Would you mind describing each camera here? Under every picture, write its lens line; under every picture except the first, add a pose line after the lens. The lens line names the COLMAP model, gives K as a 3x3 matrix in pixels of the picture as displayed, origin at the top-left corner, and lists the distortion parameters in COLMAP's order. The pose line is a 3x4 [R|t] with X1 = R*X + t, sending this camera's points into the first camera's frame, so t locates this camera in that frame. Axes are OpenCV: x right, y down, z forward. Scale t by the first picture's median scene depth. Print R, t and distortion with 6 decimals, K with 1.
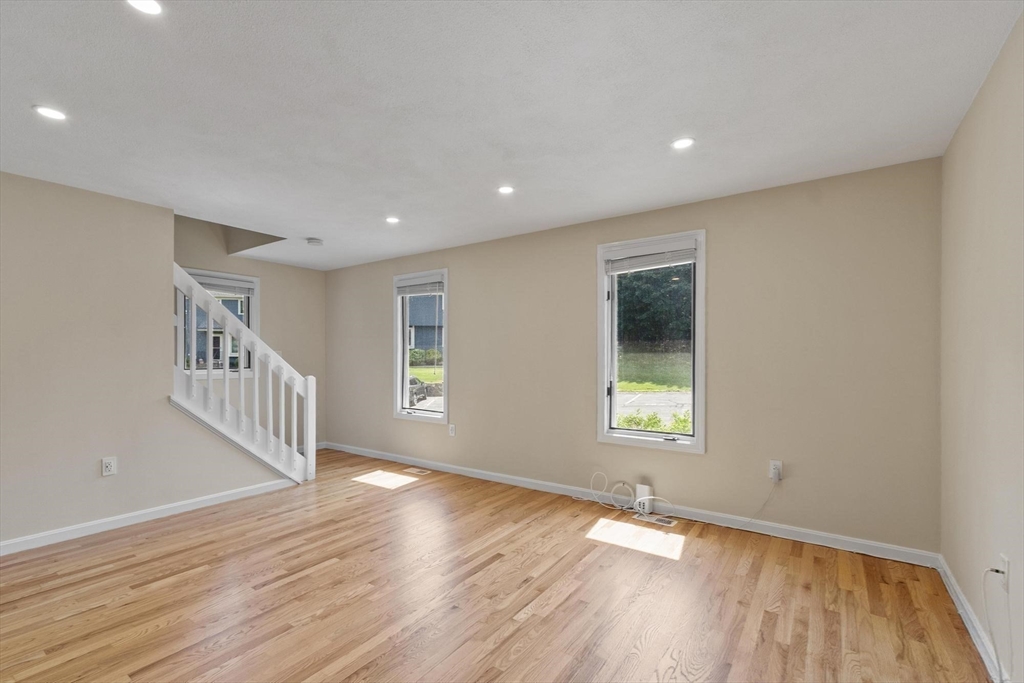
lens RADIAL K [[450.6, 0, 498.2], [0, 450.6, 352.5], [0, 0, 1]] dist [0.000553, -0.000485]
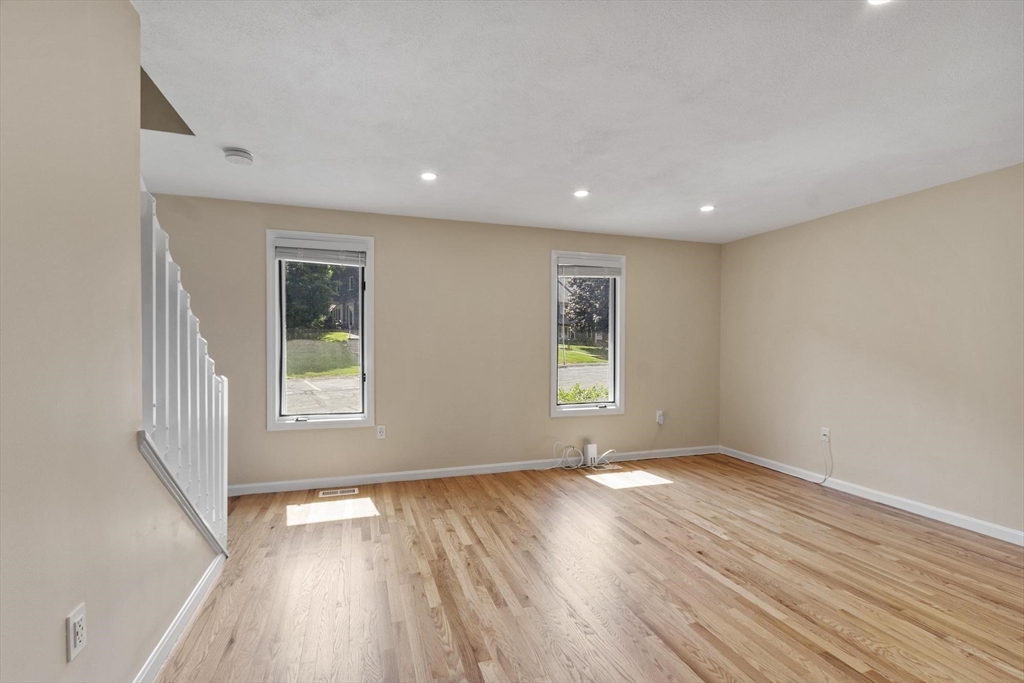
lens RADIAL K [[450.6, 0, 506.6], [0, 450.6, 343.7], [0, 0, 1]] dist [0.000553, -0.000485]
pose [[0.590734, -0.006387, 0.806841, -0.829521], [-0.019228, 0.999573, 0.021990, -0.019973], [-0.806638, -0.028504, 0.590359, 0.412846]]
